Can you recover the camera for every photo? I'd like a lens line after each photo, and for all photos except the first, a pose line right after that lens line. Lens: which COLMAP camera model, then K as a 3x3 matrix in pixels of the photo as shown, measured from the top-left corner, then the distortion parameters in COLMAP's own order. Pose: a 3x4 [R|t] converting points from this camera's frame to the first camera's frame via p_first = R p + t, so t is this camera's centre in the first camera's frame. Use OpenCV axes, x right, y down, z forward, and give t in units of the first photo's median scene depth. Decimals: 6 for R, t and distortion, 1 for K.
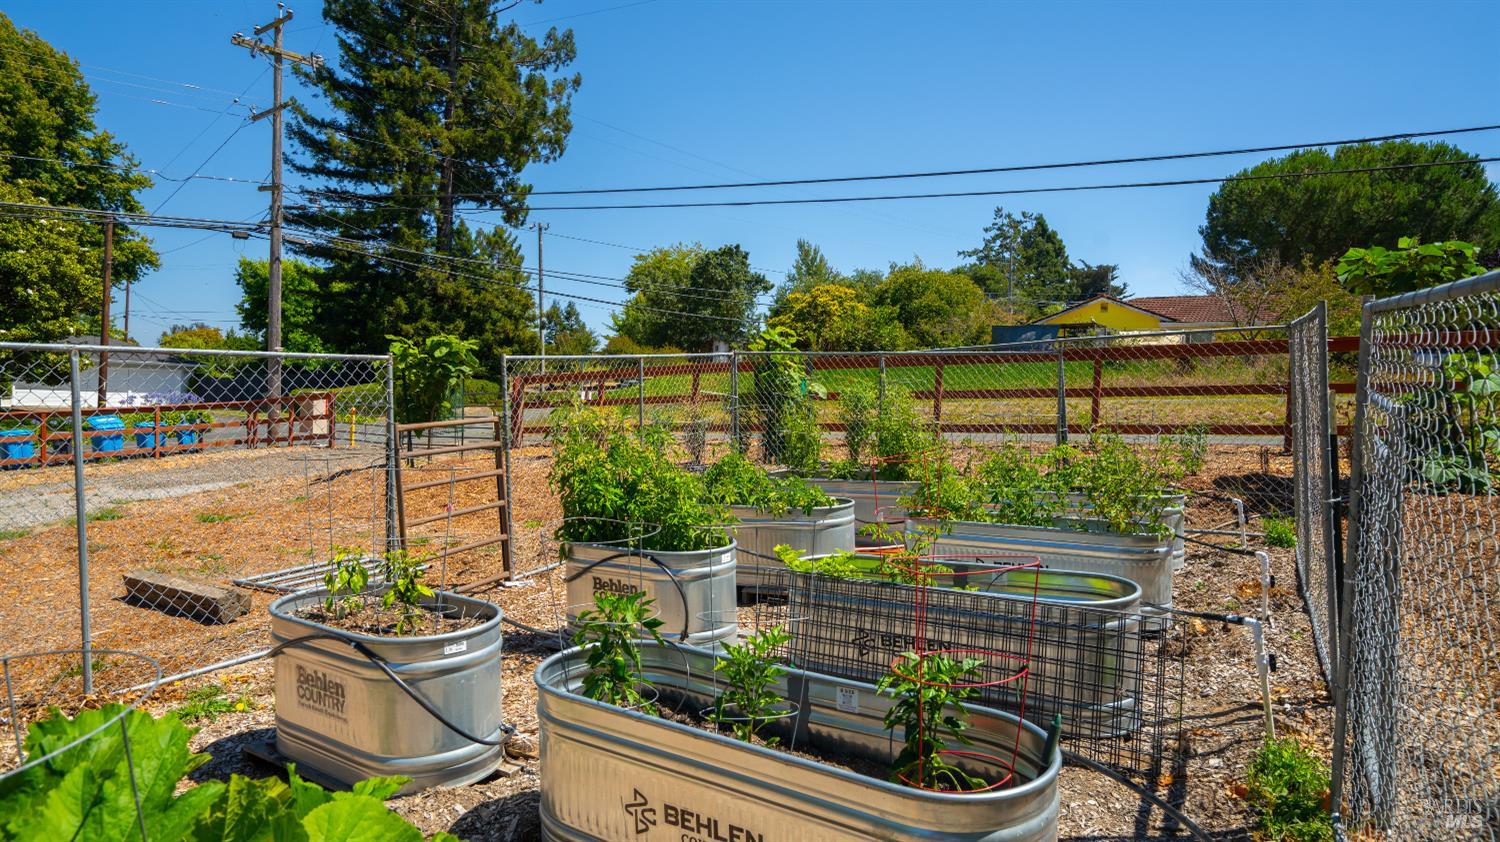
lens RADIAL K [[872.4, 0, 746.8], [0, 872.4, 420.2], [0, 0, 1]] dist [-0.007504, 0.001132]
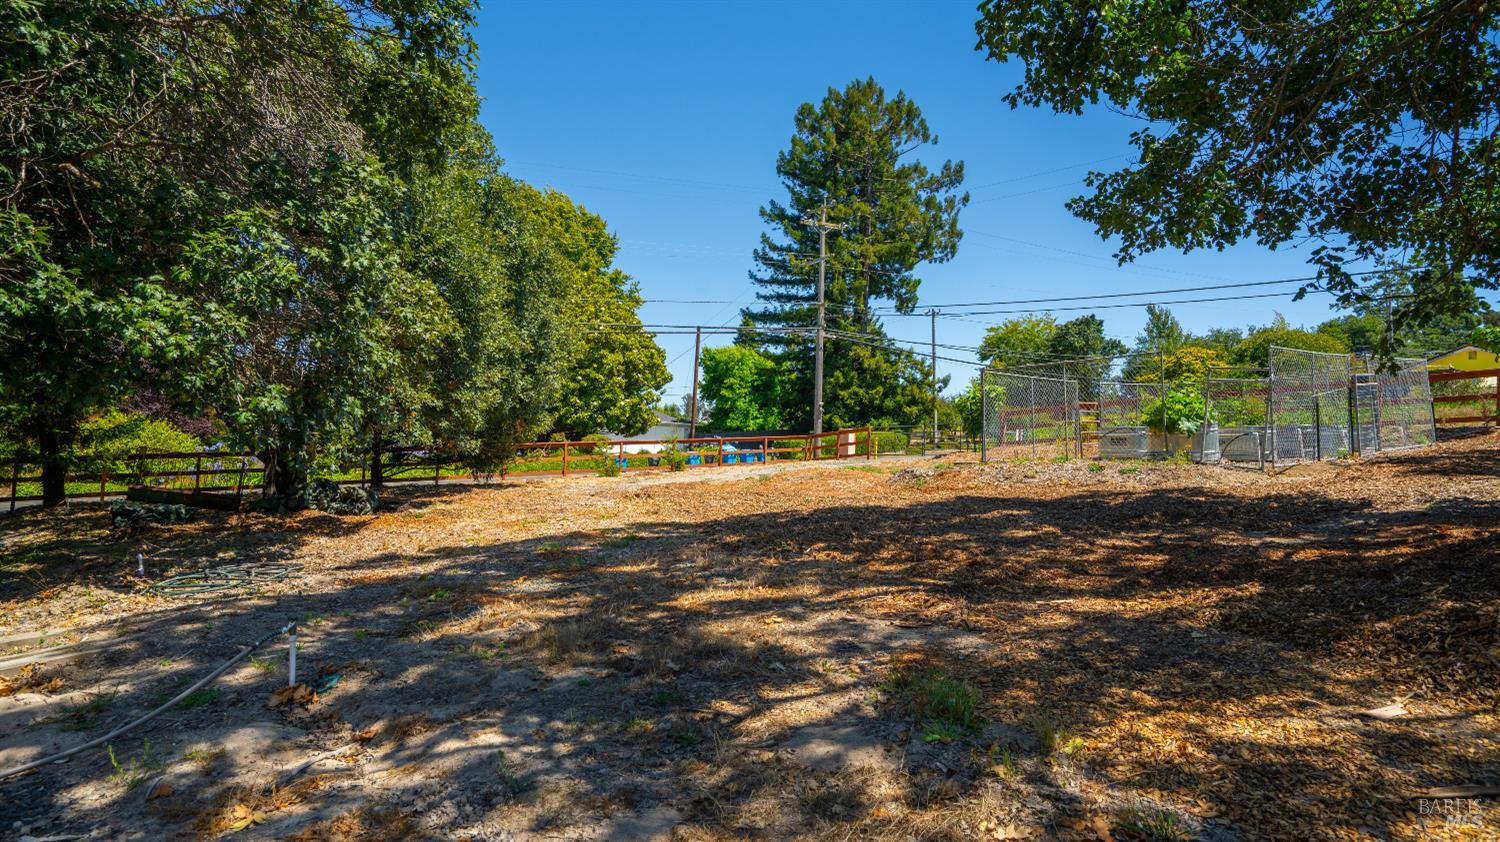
lens RADIAL K [[872.4, 0, 752.8], [0, 872.4, 413.2], [0, 0, 1]] dist [-0.007504, 0.001132]
pose [[0.935809, -0.020282, -0.351923, -0.043014], [-0.010812, 0.996222, -0.086166, 0.037616], [0.352341, 0.084440, 0.932055, -0.270108]]
